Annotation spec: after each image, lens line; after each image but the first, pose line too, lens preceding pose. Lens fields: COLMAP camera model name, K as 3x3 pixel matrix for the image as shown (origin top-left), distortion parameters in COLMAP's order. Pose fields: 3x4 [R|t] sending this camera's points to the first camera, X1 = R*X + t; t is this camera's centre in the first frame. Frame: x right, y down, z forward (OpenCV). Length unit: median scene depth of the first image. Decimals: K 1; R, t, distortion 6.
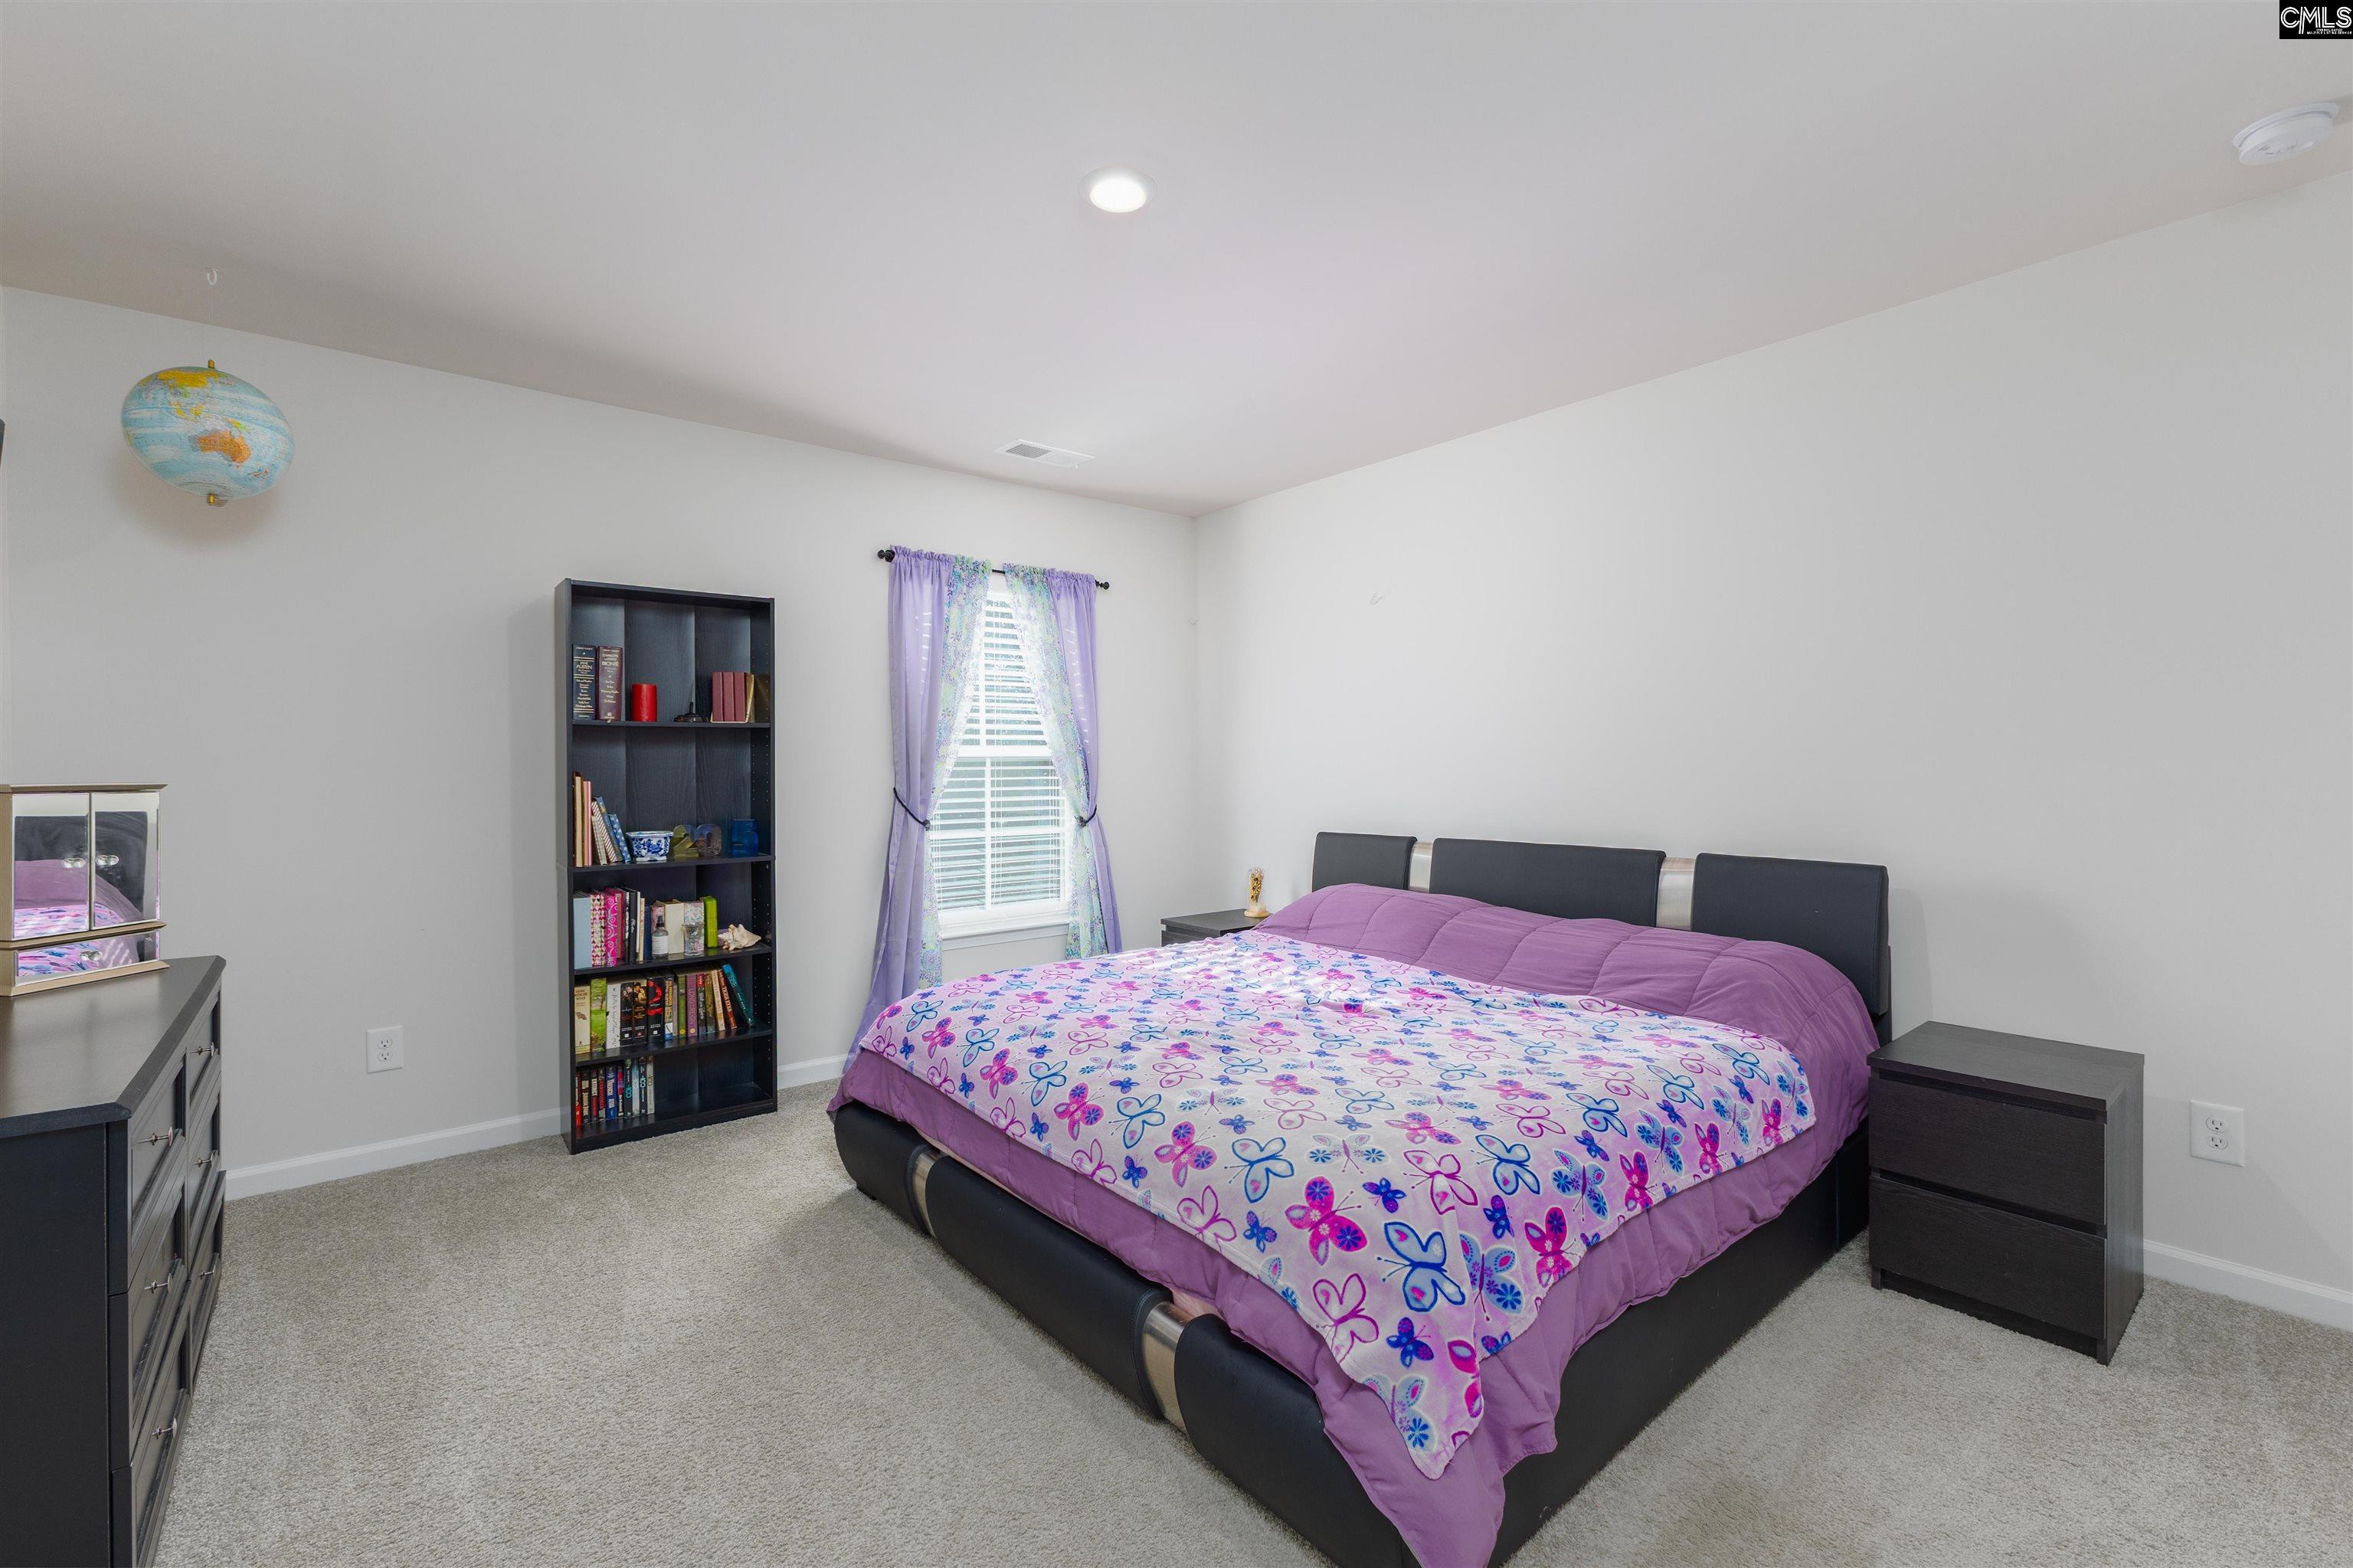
lens RADIAL K [[1020.3, 0, 1186.3], [0, 1020.3, 773.9], [0, 0, 1]] dist [0.015757, -0.003831]
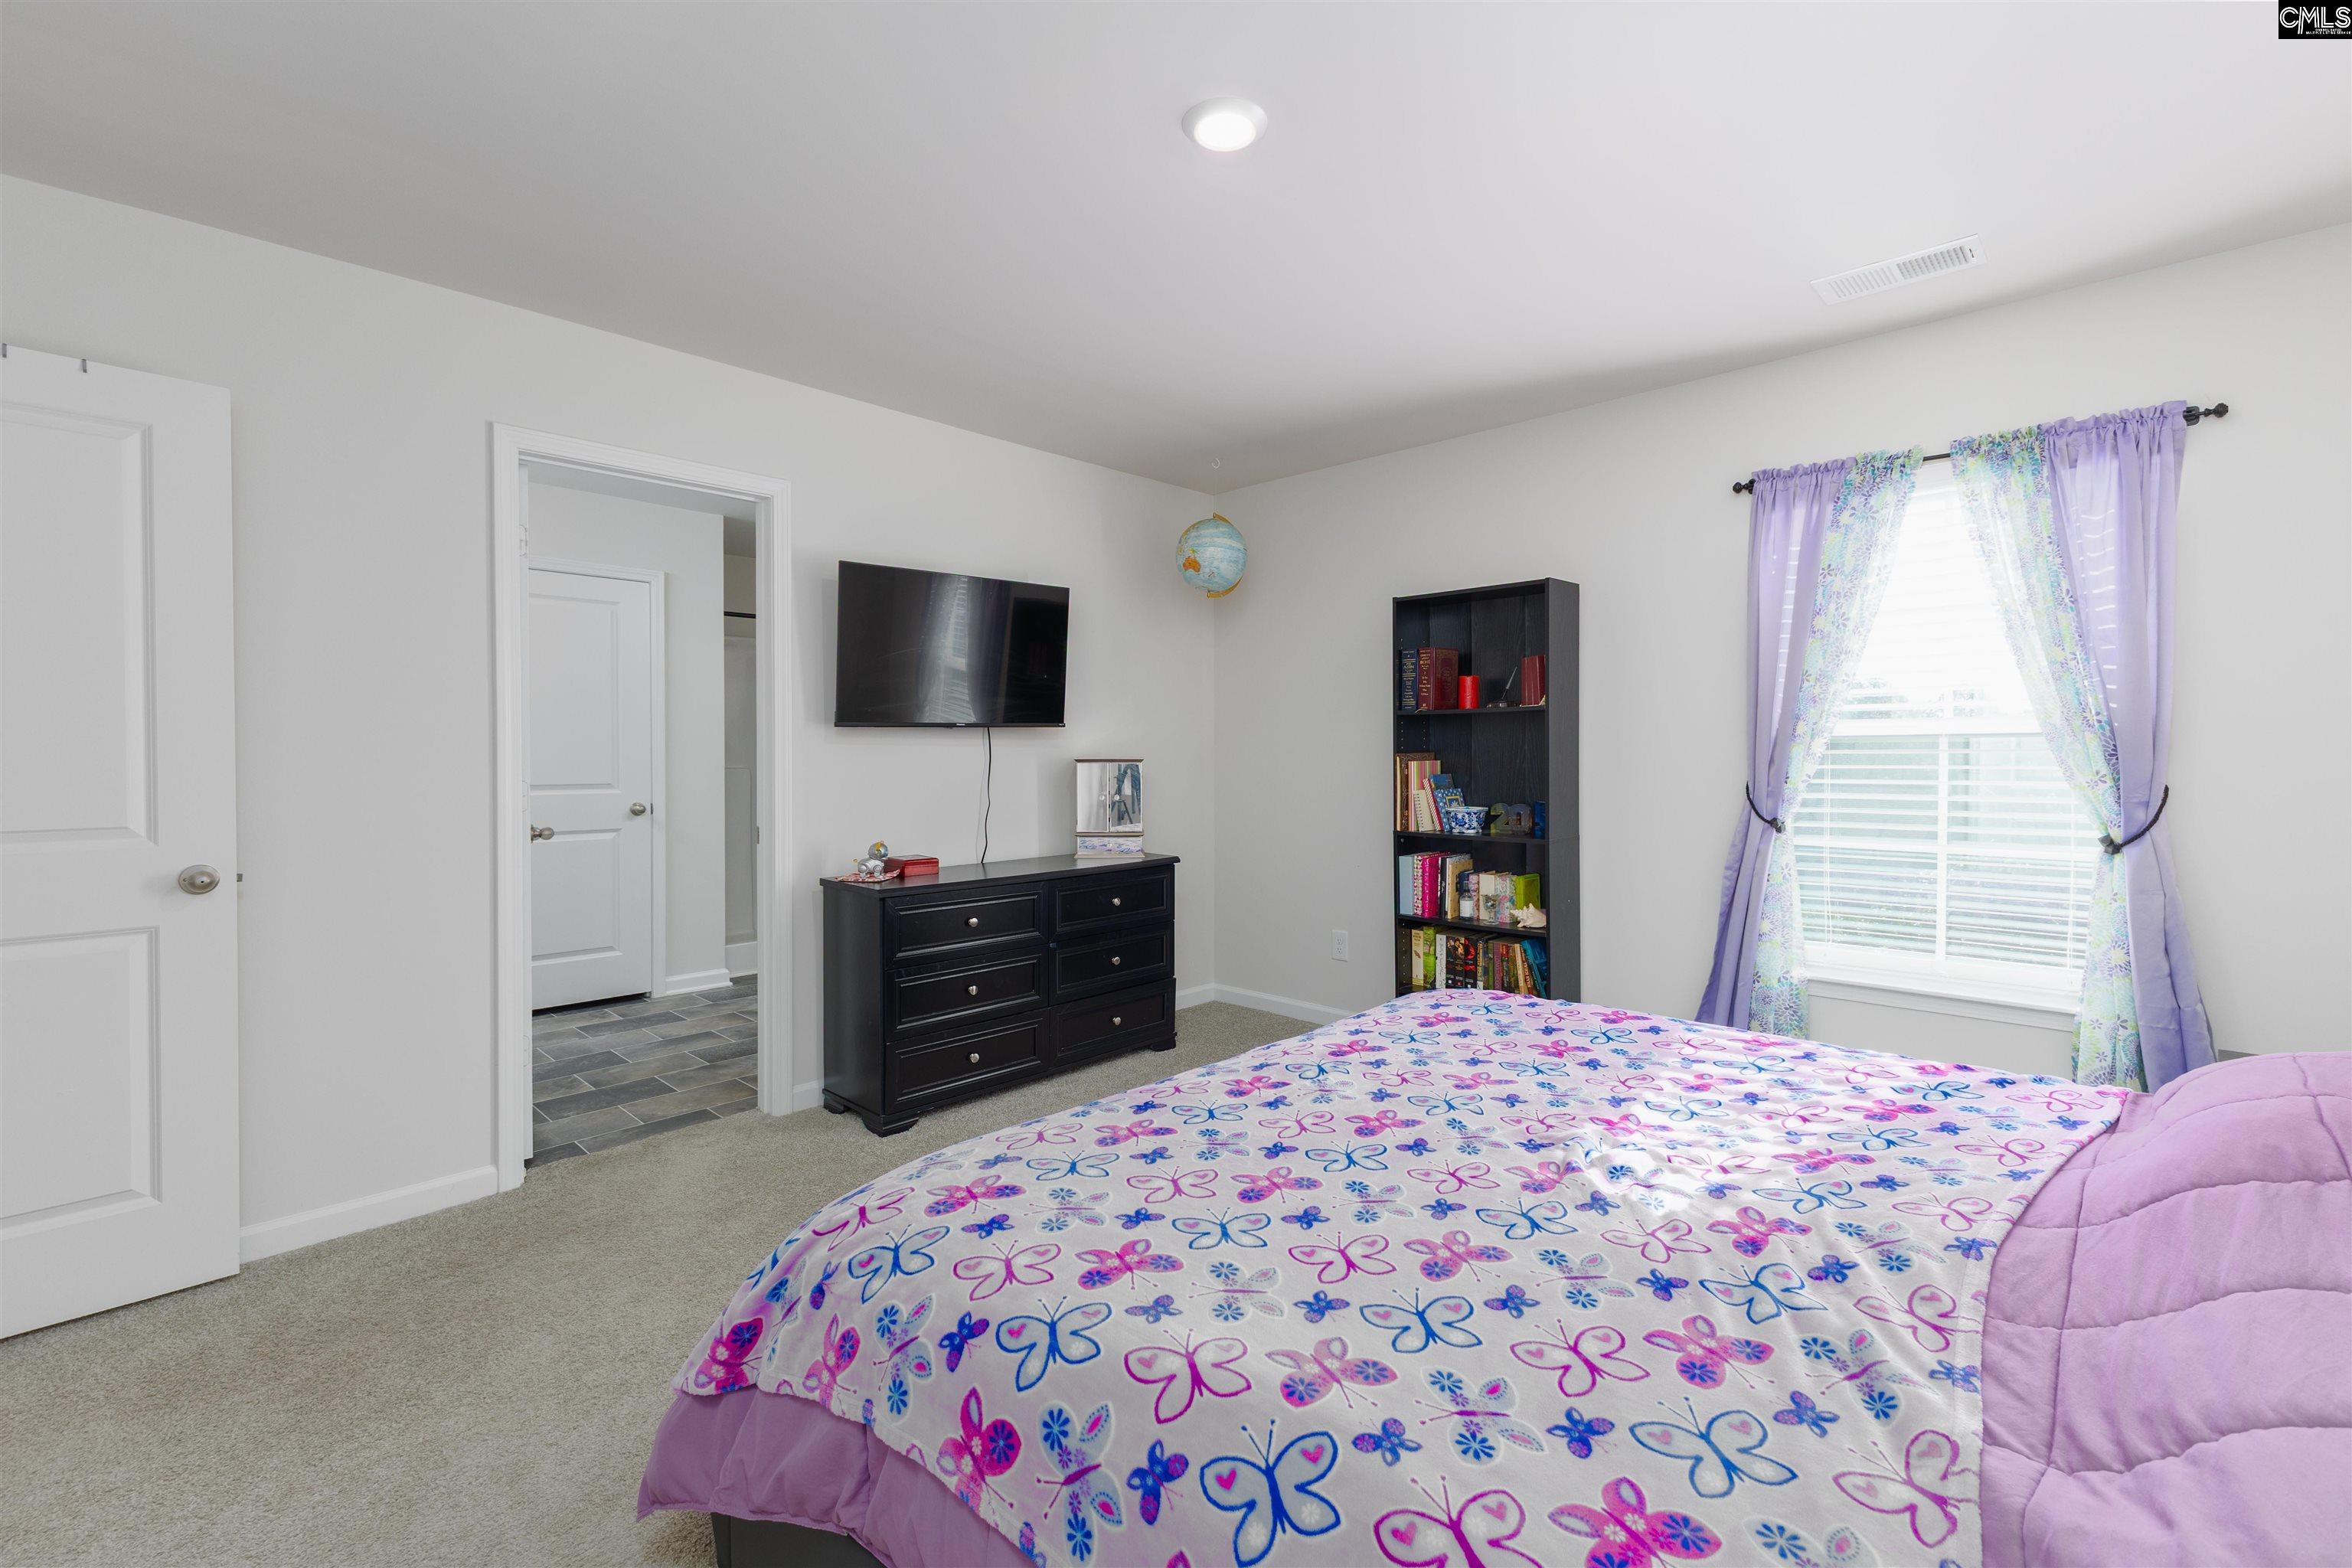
lens RADIAL K [[1019.9, 0, 1180.8], [0, 1019.9, 766.5], [0, 0, 1]] dist [0.015757, -0.003831]
pose [[0.124749, 0.020199, -0.991983, 0.533440], [-0.006038, 0.999790, 0.019599, -0.007649], [0.992170, 0.003544, 0.124845, 0.534555]]
